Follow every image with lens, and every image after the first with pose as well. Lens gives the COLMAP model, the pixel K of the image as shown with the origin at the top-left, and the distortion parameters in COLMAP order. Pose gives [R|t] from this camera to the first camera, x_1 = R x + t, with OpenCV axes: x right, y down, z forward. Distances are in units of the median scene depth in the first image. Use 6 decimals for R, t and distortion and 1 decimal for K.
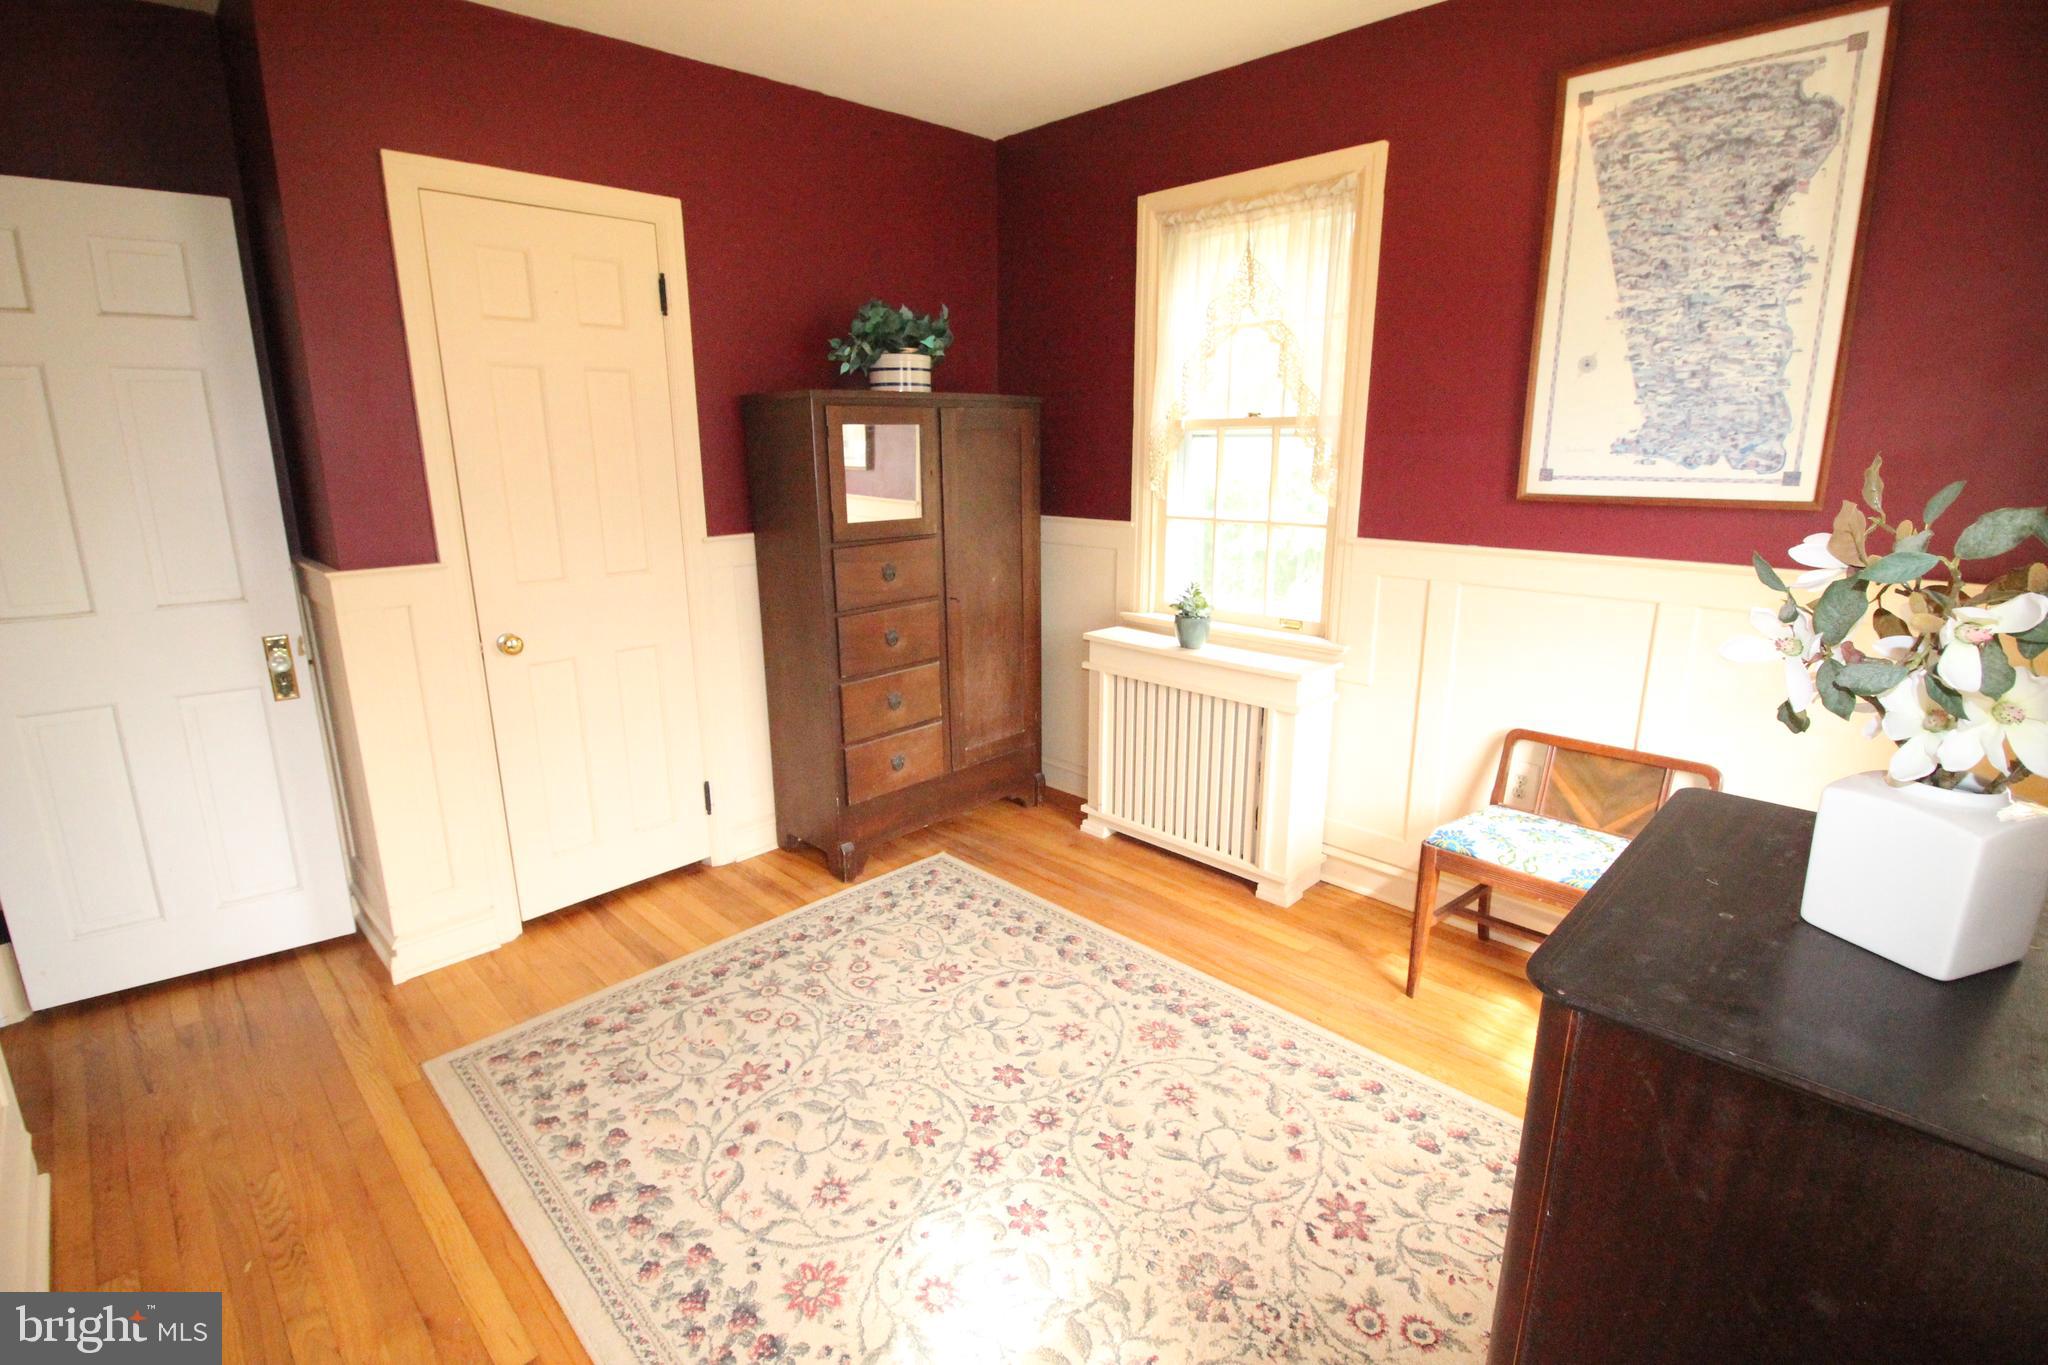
lens RADIAL K [[945.9, 0, 1028.4], [0, 945.9, 671.7], [0, 0, 1]] dist [-0.001224, -0.010928]
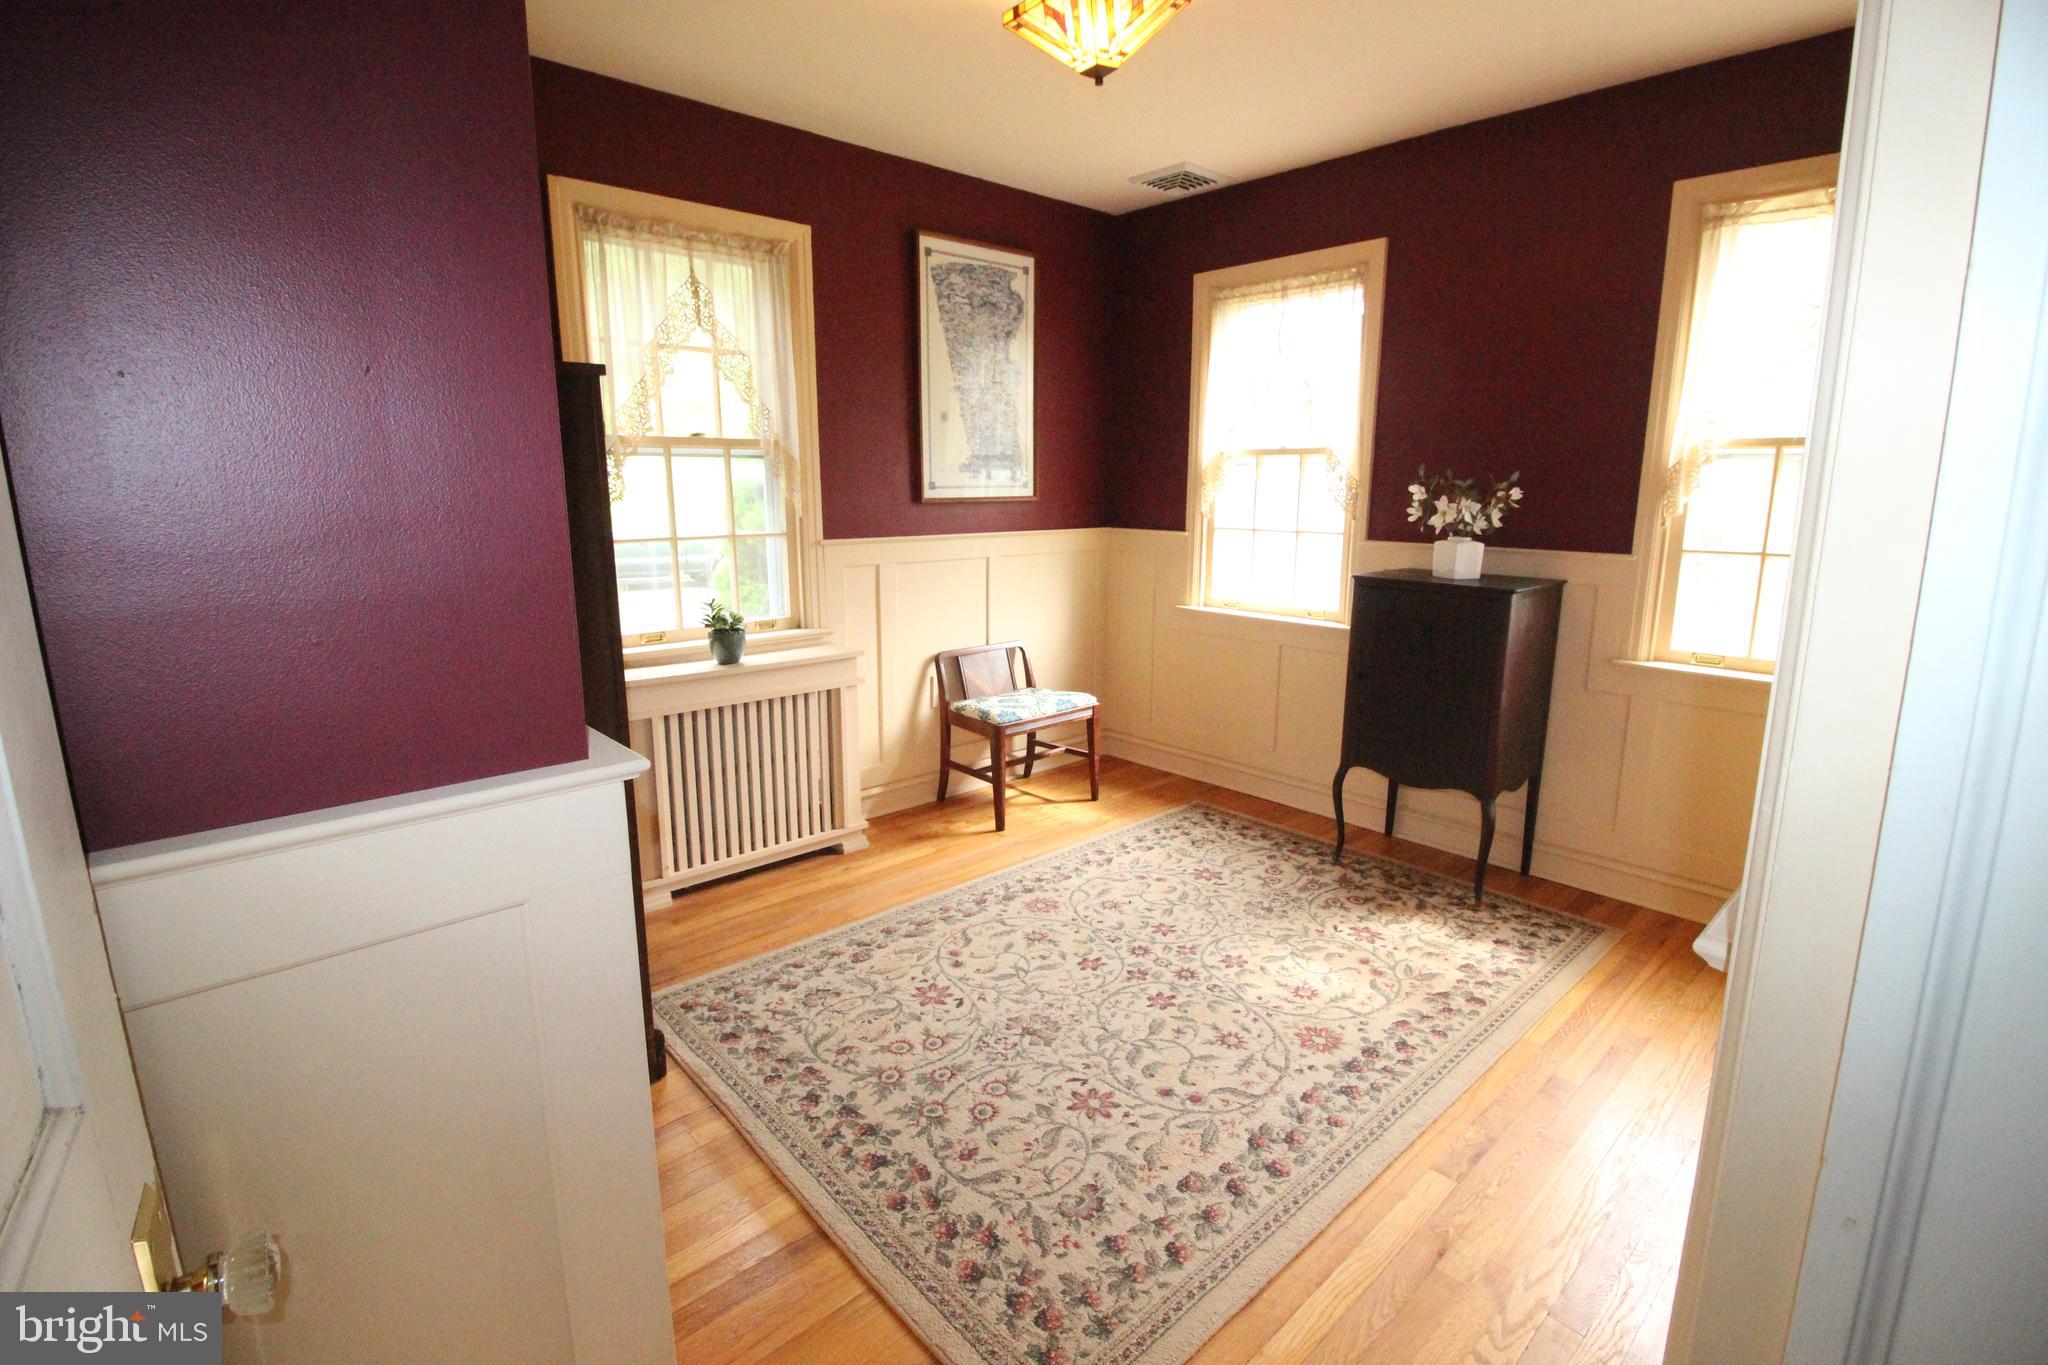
lens RADIAL K [[945.9, 0, 1018.0], [0, 945.9, 668.5], [0, 0, 1]] dist [-0.001224, -0.010928]
pose [[0.052109, -0.190720, 0.980260, -1.075742], [0.234443, 0.956497, 0.173634, -0.165907], [-0.970732, 0.220768, 0.094555, 0.822935]]
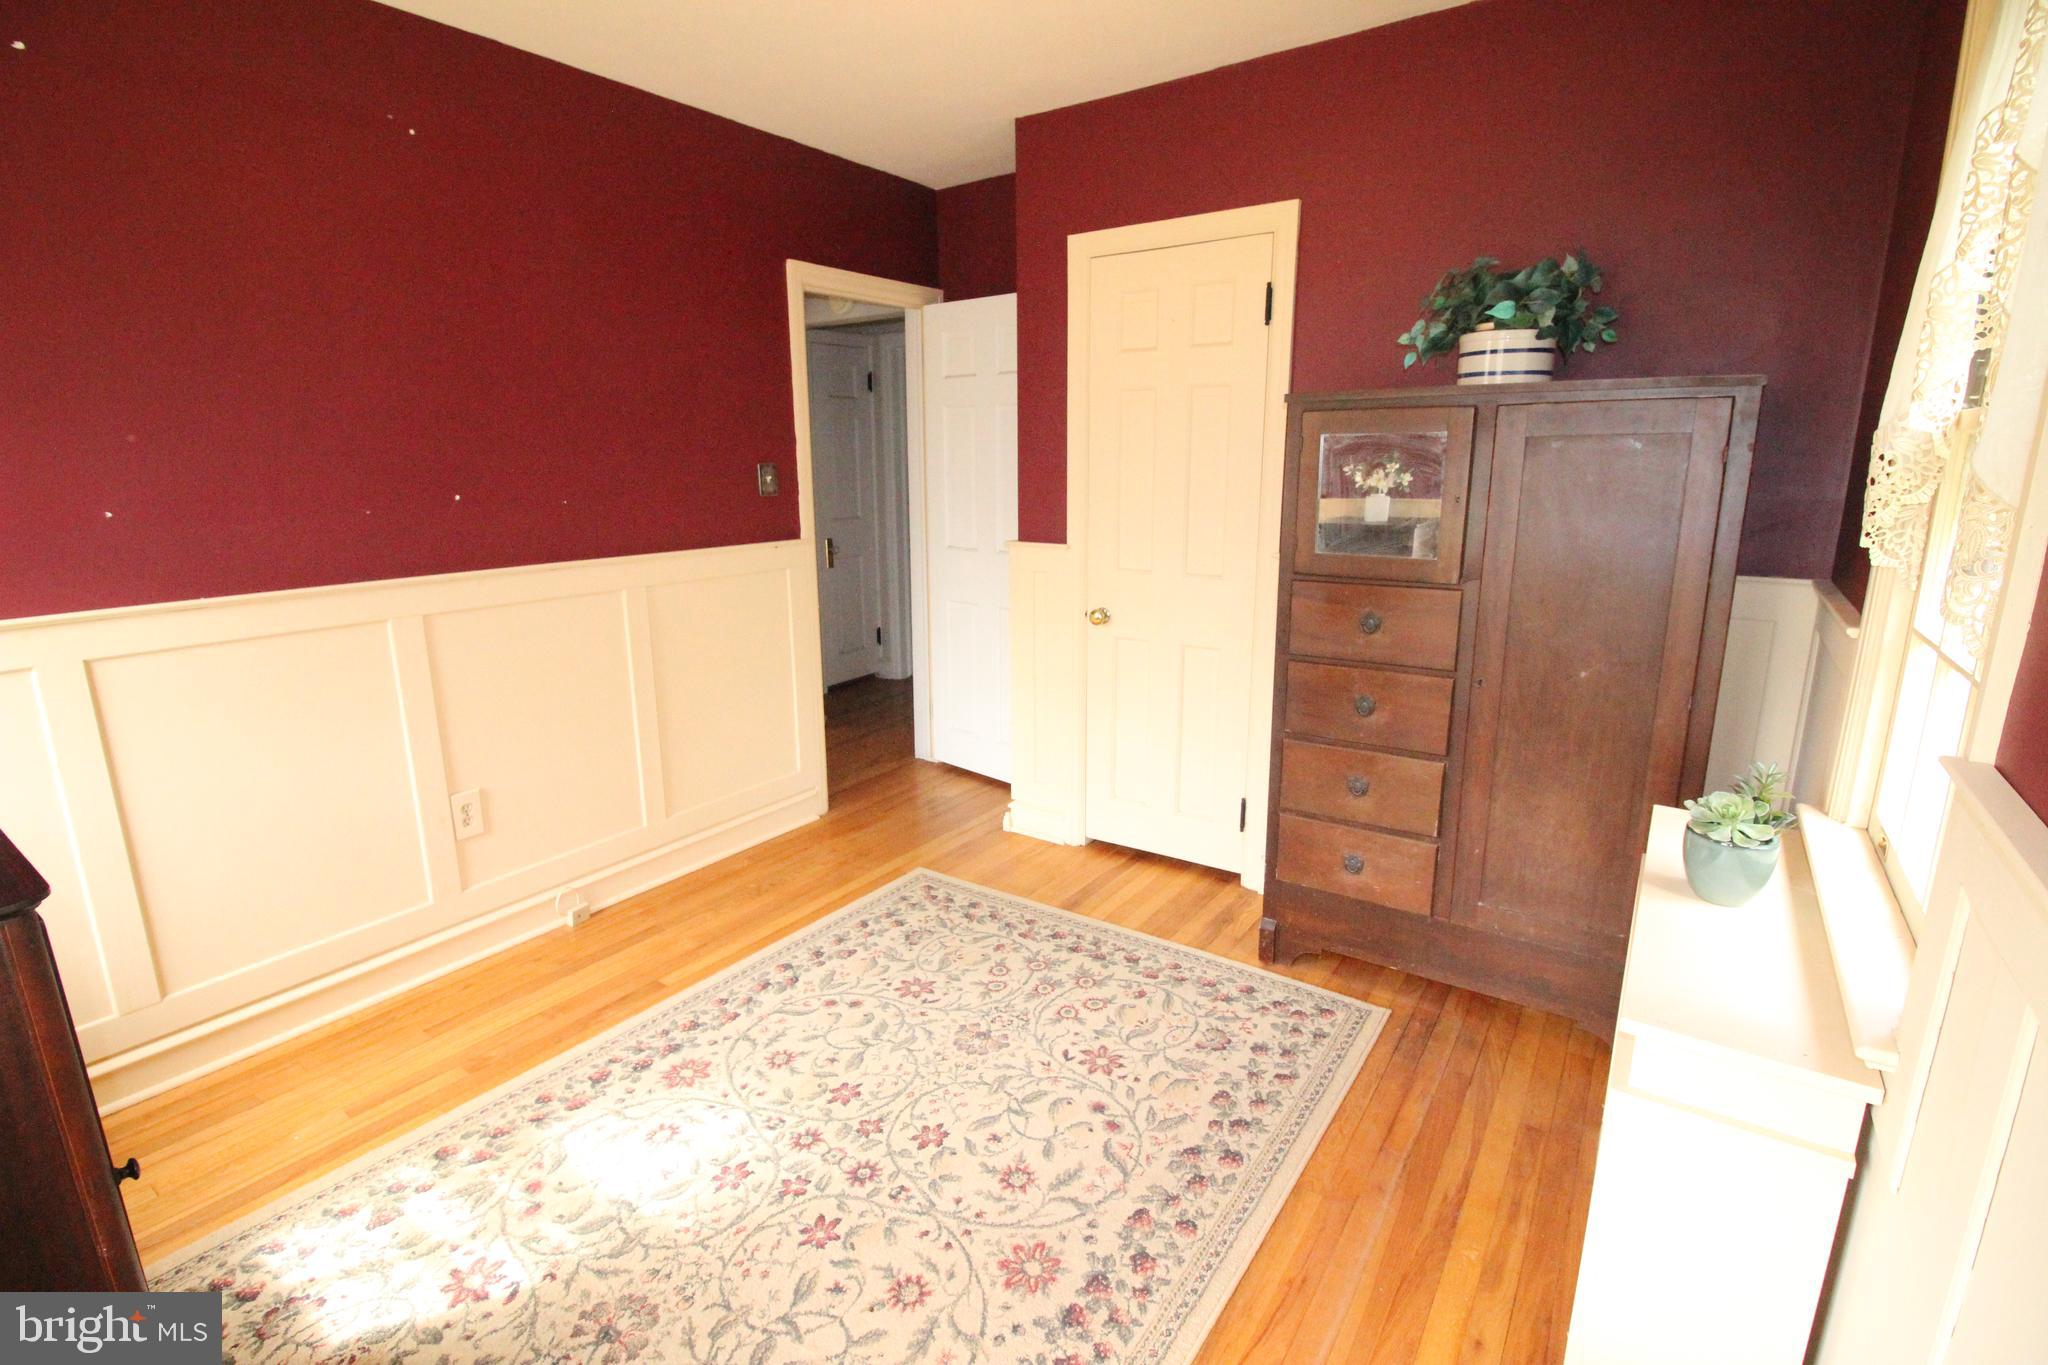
lens RADIAL K [[945.9, 0, 1012.7], [0, 945.9, 669.4], [0, 0, 1]] dist [-0.001224, -0.010928]
pose [[0.166892, 0.227157, -0.959451, 0.724636], [-0.227628, 0.955688, 0.186671, -0.191379], [0.959340, 0.187244, 0.211204, 0.733849]]
